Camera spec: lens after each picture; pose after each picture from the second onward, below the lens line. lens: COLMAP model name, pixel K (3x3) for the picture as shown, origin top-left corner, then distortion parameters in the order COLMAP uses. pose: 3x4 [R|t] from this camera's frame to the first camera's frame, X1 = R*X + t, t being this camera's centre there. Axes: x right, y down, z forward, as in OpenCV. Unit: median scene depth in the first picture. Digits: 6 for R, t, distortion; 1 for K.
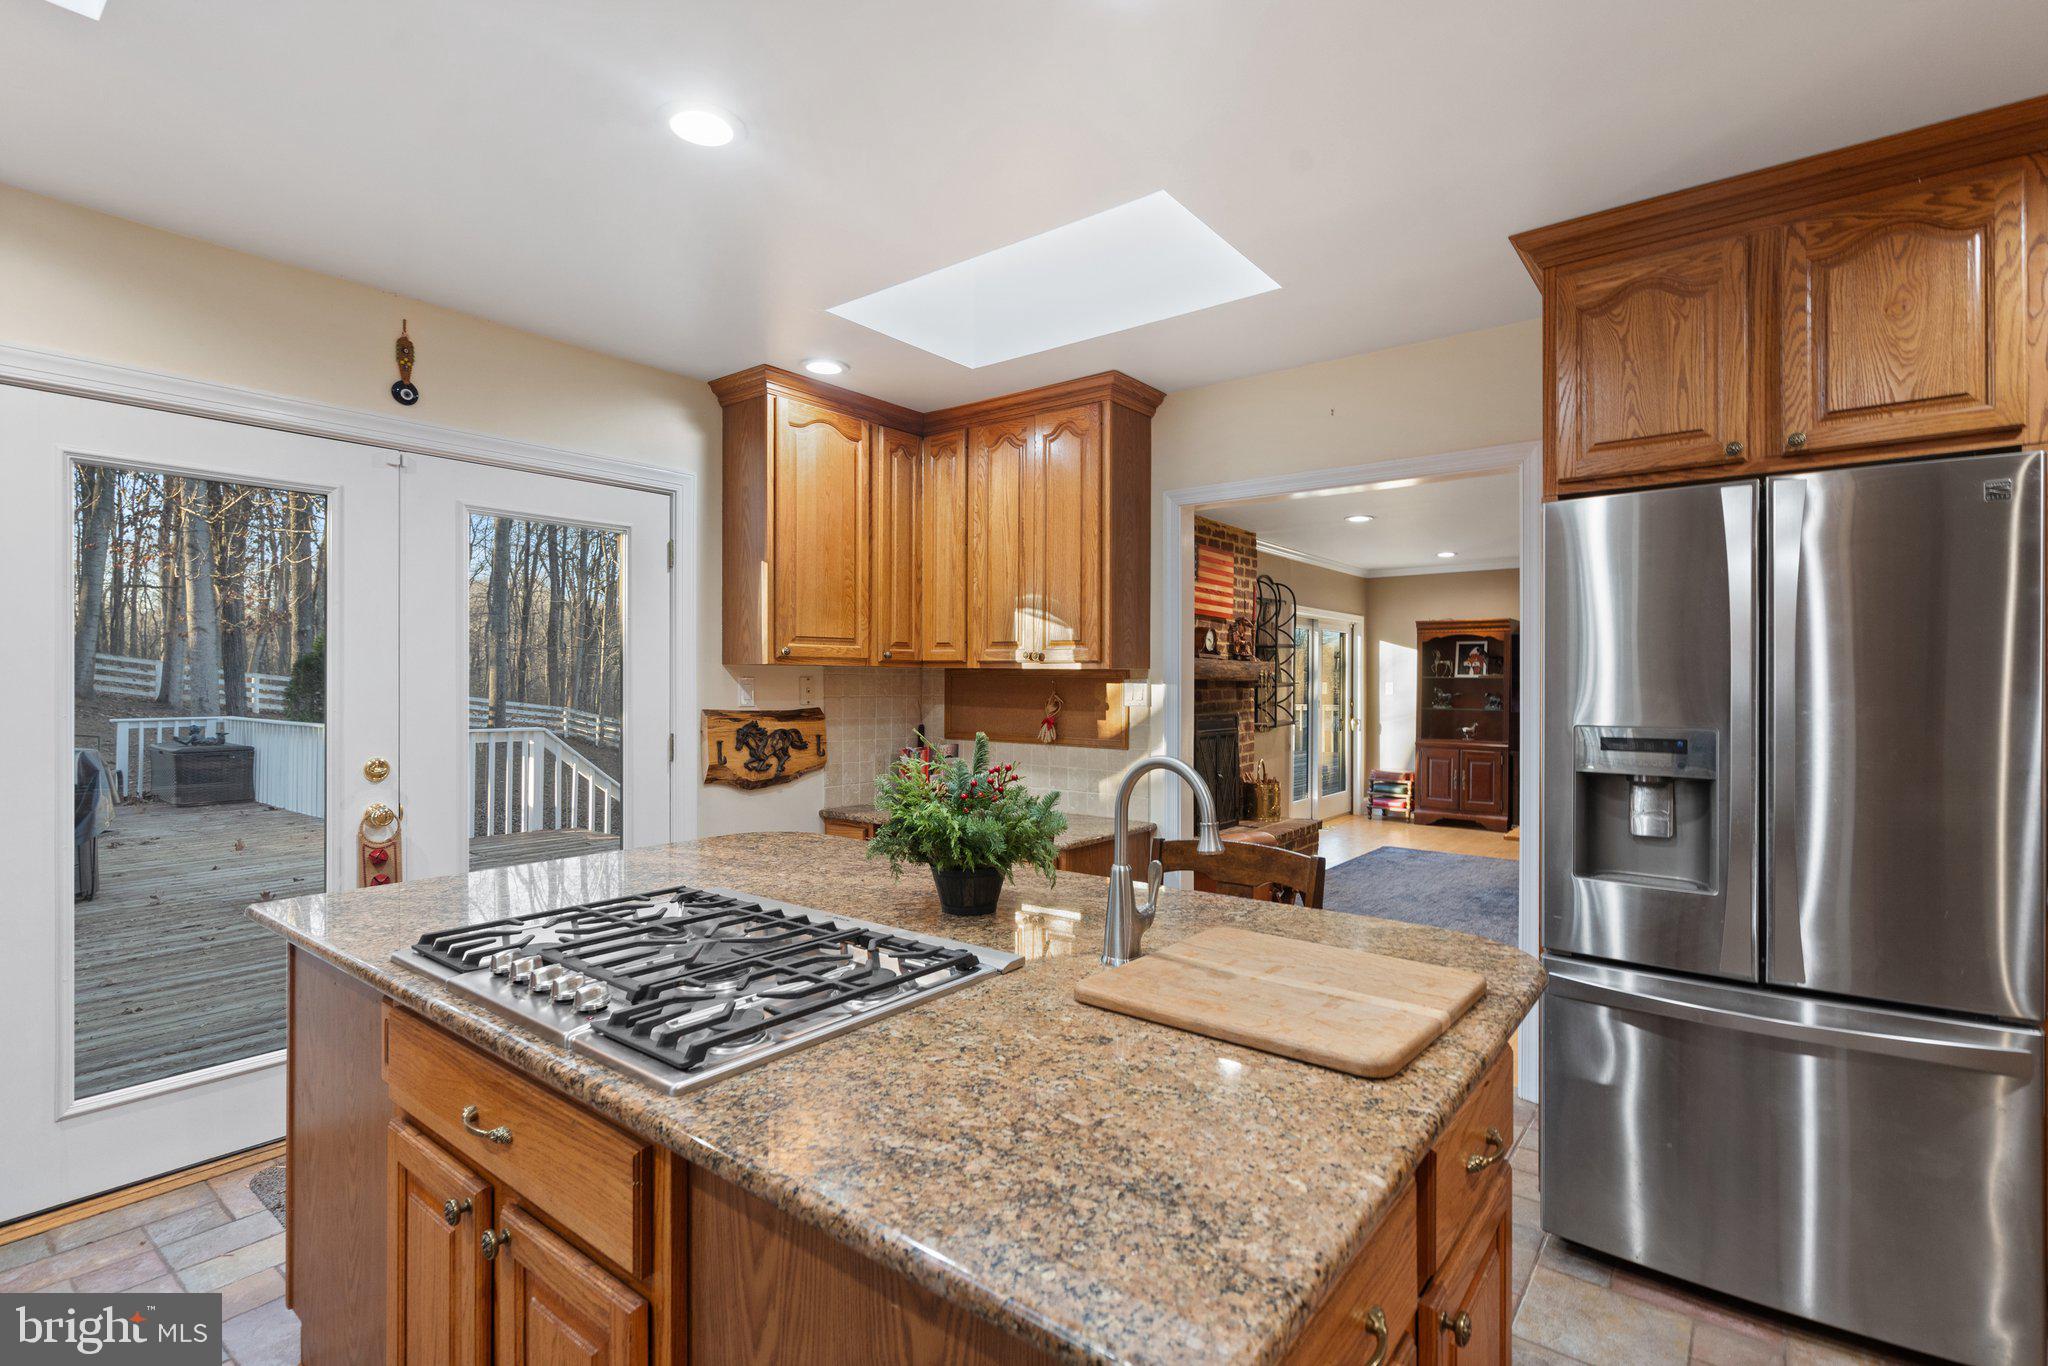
lens RADIAL K [[953.4, 0, 1021.6], [0, 953.4, 679.2], [0, 0, 1]] dist [-0.002401, 0.000059]
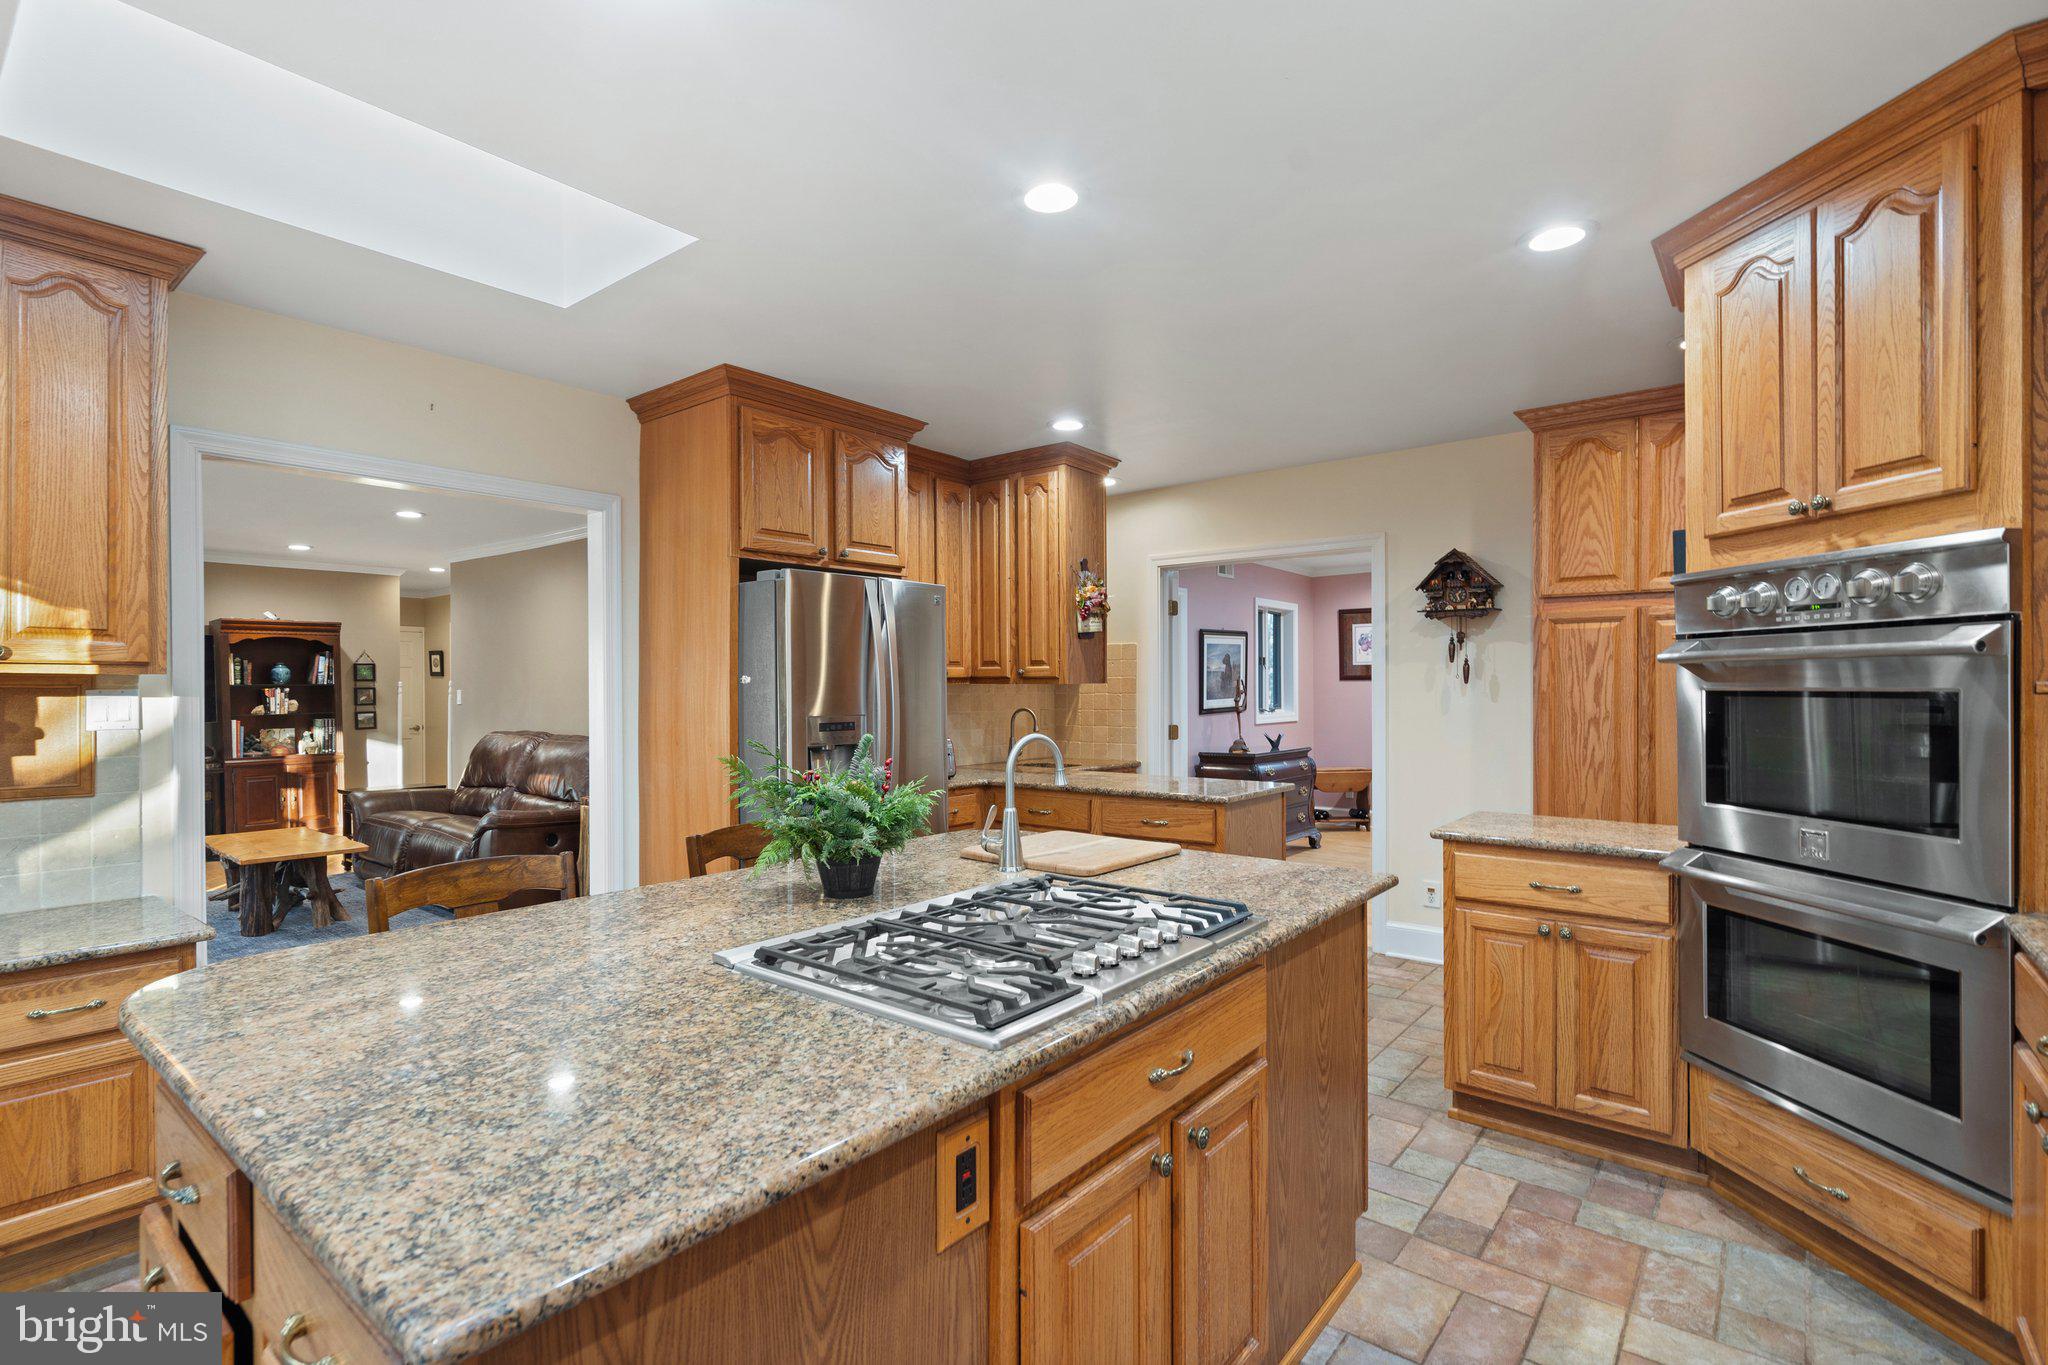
lens RADIAL K [[953.4, 0, 1016.2], [0, 953.4, 682.3], [0, 0, 1]] dist [-0.002401, 0.000059]
pose [[0.007673, -0.003641, 0.999964, -1.430334], [-0.001811, 0.999992, 0.003655, -0.021542], [-0.999969, -0.001839, 0.007667, 0.949839]]
